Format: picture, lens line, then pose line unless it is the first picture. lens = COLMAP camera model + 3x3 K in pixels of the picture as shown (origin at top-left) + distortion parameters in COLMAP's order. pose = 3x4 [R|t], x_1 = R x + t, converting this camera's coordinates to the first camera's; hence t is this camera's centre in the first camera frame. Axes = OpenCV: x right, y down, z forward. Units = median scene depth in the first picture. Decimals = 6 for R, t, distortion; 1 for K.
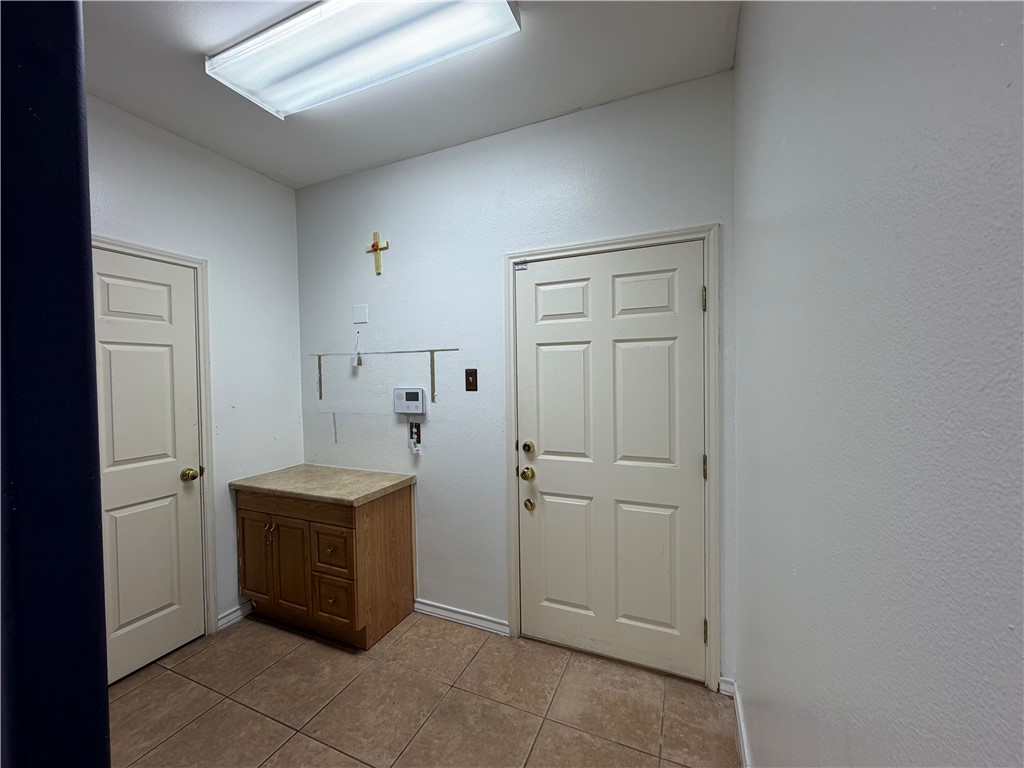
lens RADIAL K [[408.8, 0, 510.5], [0, 408.8, 383.4], [0, 0, 1]] dist [0.001348, -0.000481]
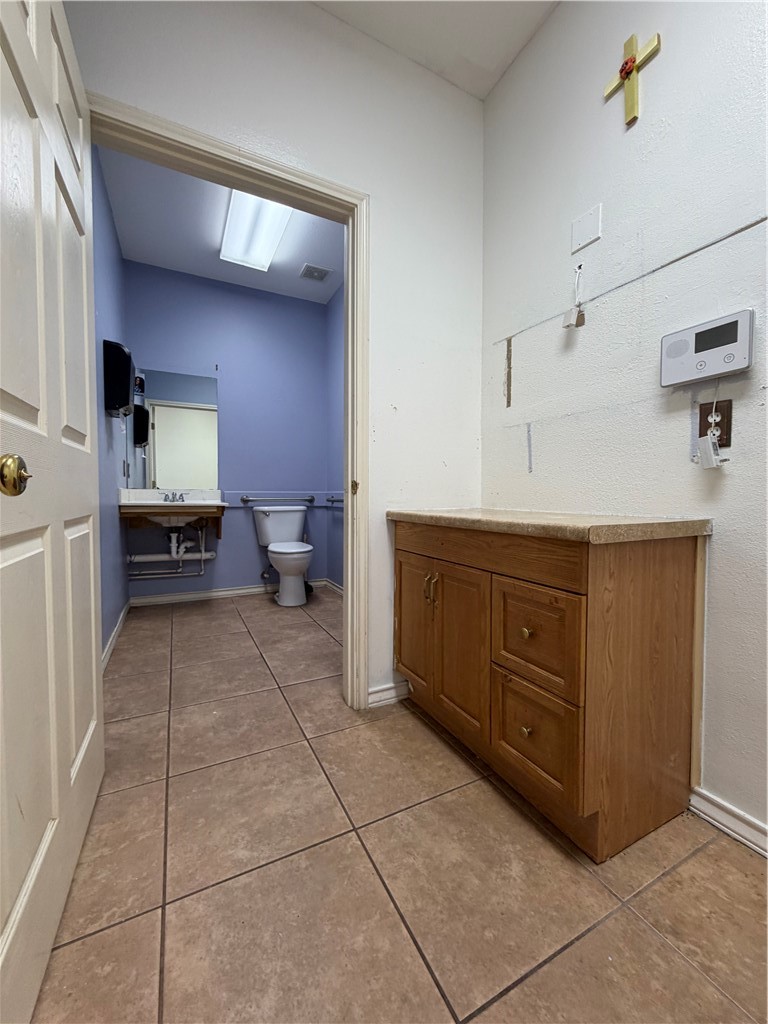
lens RADIAL K [[408.8, 0, 384.8], [0, 408.8, 510.4], [0, 0, 1]] dist [0.001348, -0.000481]
pose [[0.771607, 0.041052, -0.634774, -0.237436], [-0.027529, 0.999135, 0.031152, 0.224010], [0.635504, -0.006562, 0.772070, 0.450648]]
